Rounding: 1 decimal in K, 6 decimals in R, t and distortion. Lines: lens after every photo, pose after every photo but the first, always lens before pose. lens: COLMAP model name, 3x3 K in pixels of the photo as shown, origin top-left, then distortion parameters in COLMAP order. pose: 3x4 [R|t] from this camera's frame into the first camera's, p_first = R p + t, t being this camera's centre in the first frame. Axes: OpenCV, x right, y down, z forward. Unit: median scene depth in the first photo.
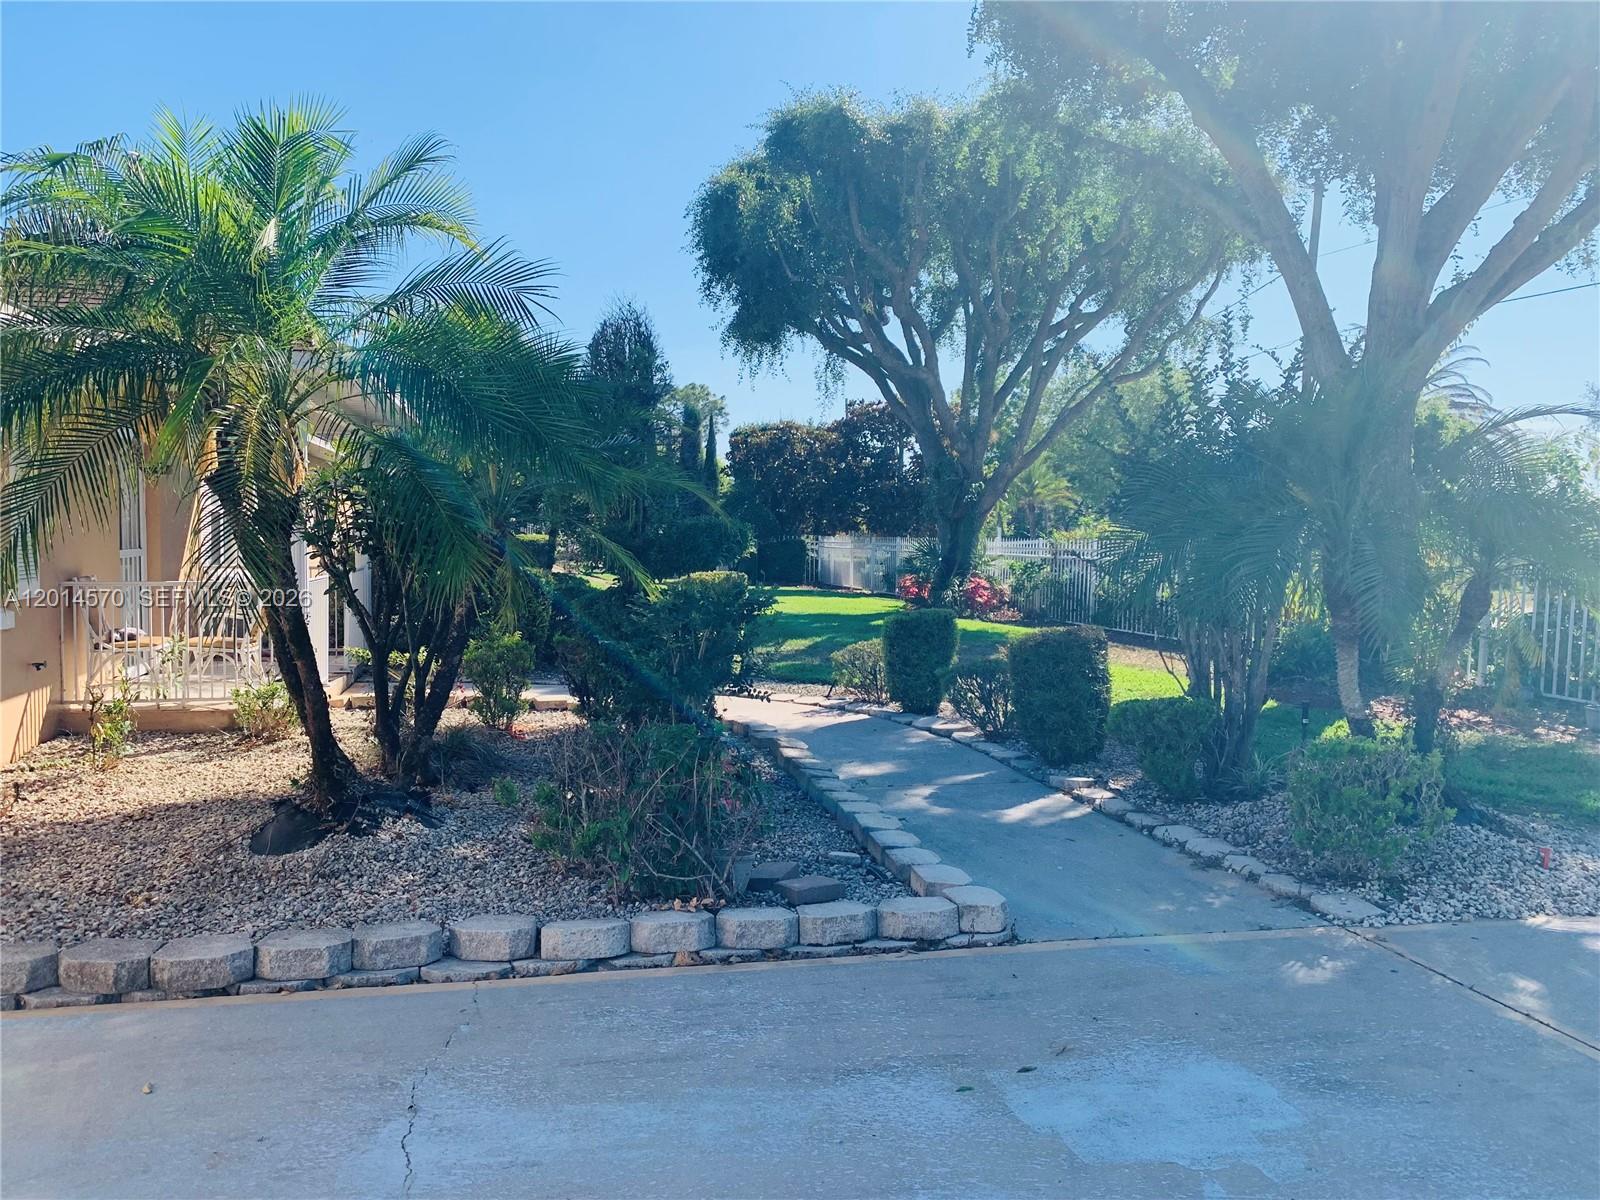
lens RADIAL K [[1220.7, 0, 805.5], [0, 1220.7, 602.7], [0, 0, 1]] dist [0.024578, -0.030879]
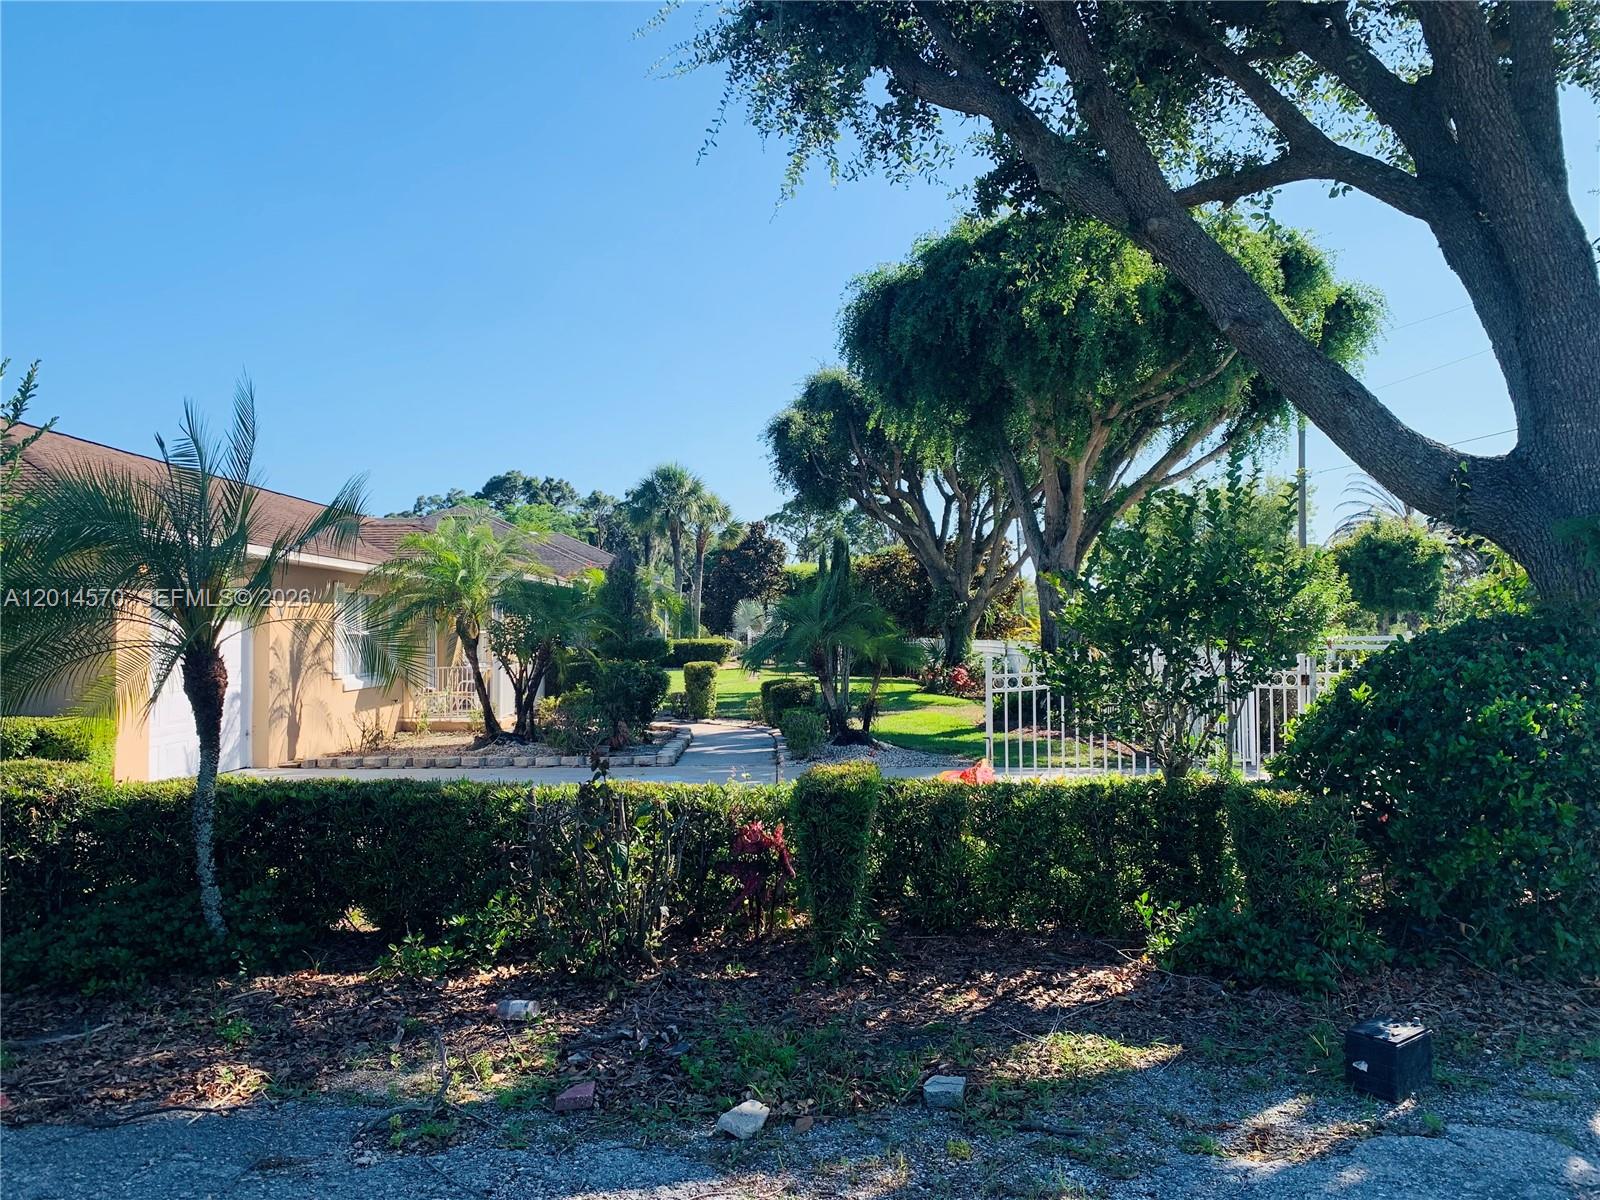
lens RADIAL K [[1220.7, 0, 796.4], [0, 1220.7, 599.2], [0, 0, 1]] dist [0.024578, -0.030879]
pose [[0.977116, -0.011036, -0.212421, 0.289871], [-0.006675, 0.996570, -0.082481, 0.021707], [0.212603, 0.082011, 0.973691, -0.526018]]
